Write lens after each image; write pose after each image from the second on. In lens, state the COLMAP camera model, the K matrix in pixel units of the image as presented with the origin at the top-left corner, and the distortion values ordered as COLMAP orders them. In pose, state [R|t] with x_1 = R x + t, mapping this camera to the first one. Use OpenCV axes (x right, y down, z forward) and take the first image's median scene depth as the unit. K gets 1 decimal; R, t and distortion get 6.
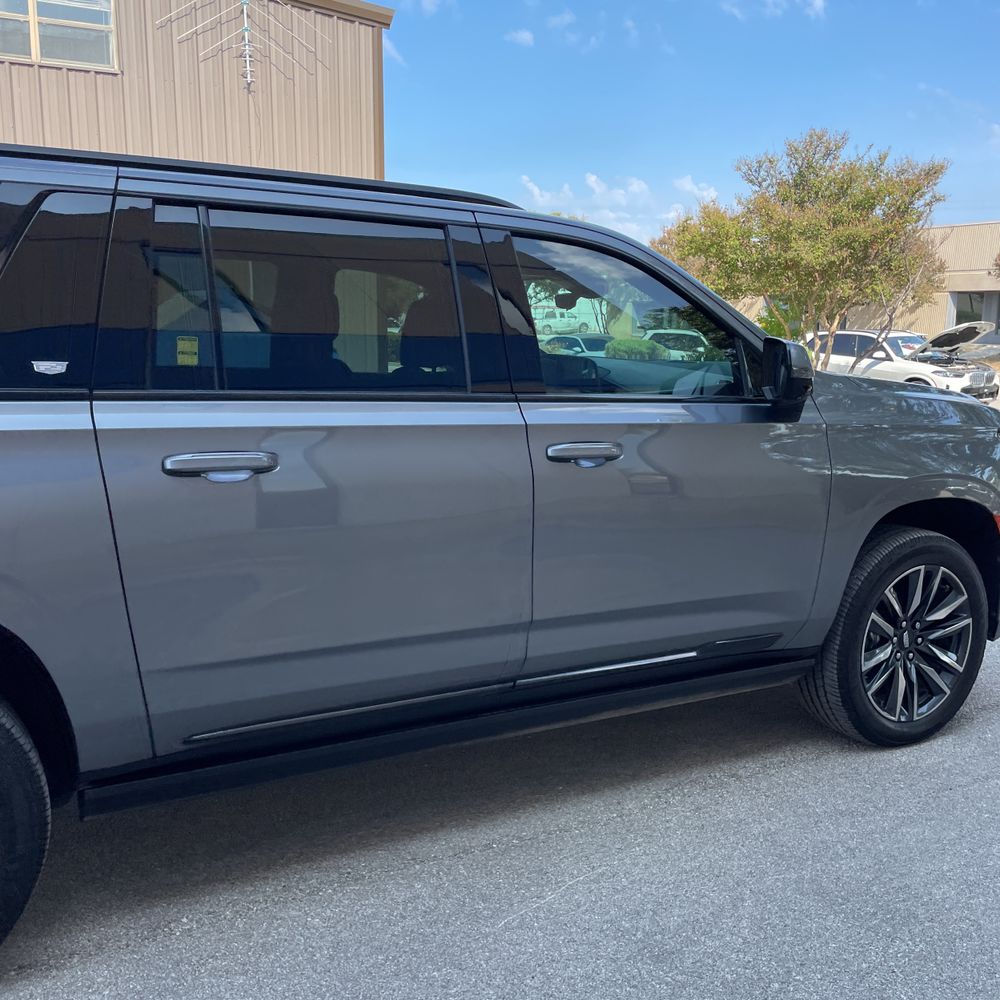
lens RADIAL K [[991.4, 0, 500.0], [0, 991.4, 500.0], [0, 0, 1]] dist [0.074572, -0.116544]
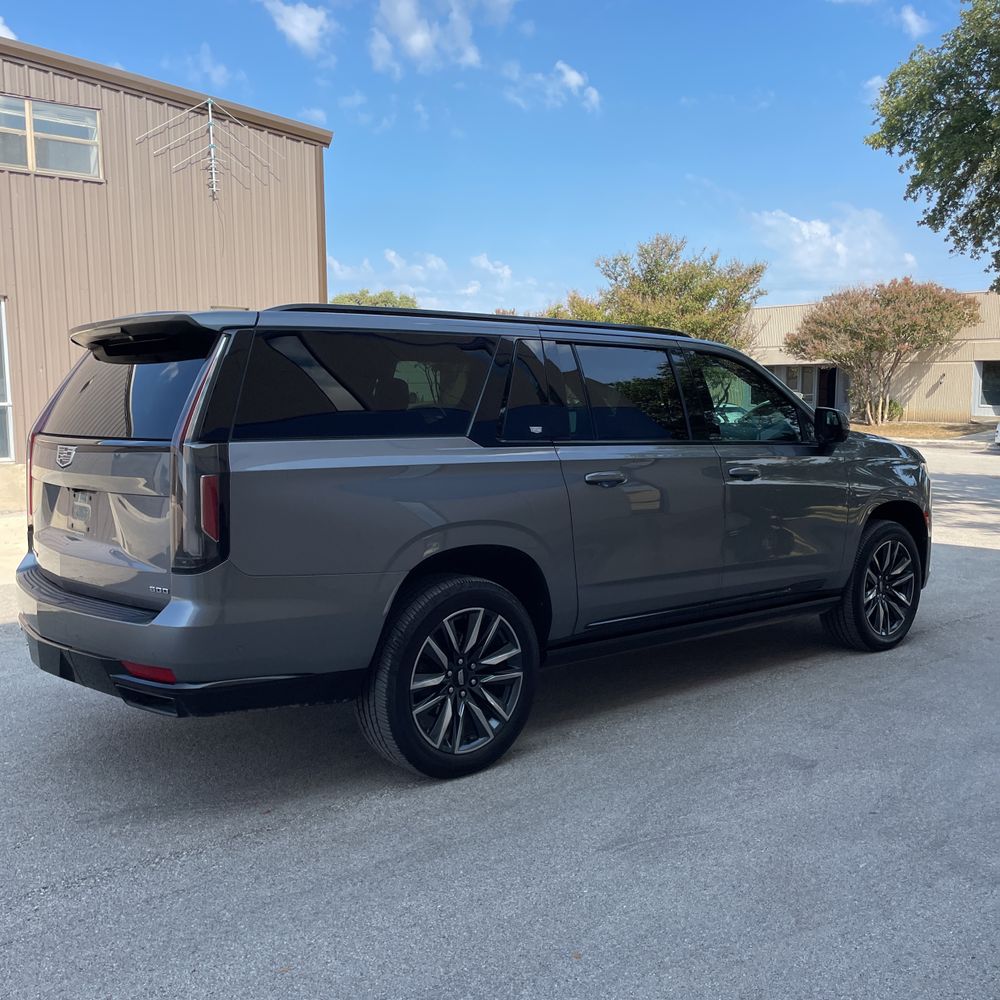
lens RADIAL K [[969.8, 0, 502.7], [0, 969.8, 517.6], [0, 0, 1]] dist [0.101530, -0.173622]
pose [[0.981946, -0.033624, 0.186151, -0.163774], [0.042867, 0.998028, -0.045850, 0.023125], [-0.184242, 0.053002, 0.981451, -0.157624]]
